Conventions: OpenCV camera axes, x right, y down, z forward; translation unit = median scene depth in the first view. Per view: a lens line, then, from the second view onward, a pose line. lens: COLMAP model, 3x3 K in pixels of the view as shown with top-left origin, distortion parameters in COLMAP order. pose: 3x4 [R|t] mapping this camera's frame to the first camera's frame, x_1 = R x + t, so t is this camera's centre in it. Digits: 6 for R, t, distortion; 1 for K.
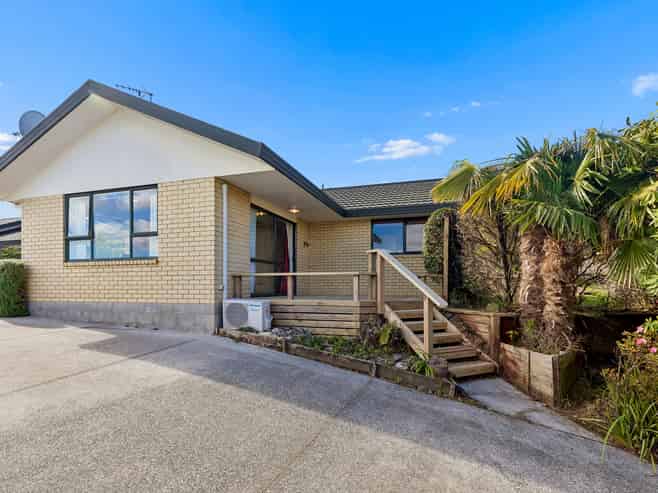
lens RADIAL K [[301.5, 0, 328.1], [0, 301.5, 271.3], [0, 0, 1]] dist [0.024390, 0.000064]
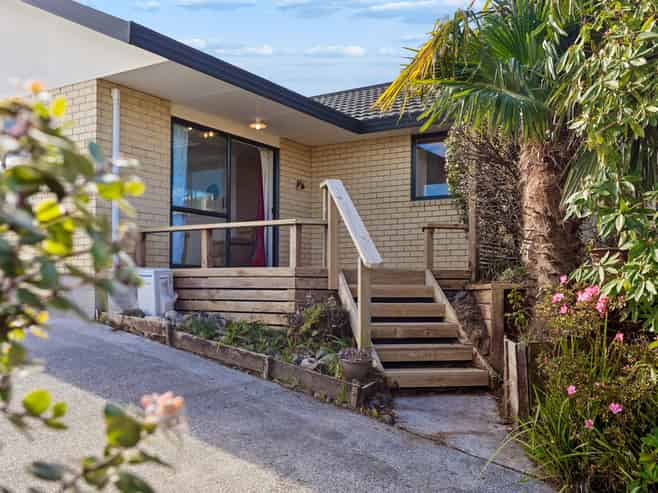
lens RADIAL K [[595.3, 0, 329.0], [0, 595.3, 246.5], [0, 0, 1]] dist [-0.002167, 0.001626]
pose [[0.970120, -0.006709, -0.242535, 0.444238], [0.003428, 0.999897, -0.013946, 0.072971], [0.242603, 0.012697, 0.970043, -0.120560]]
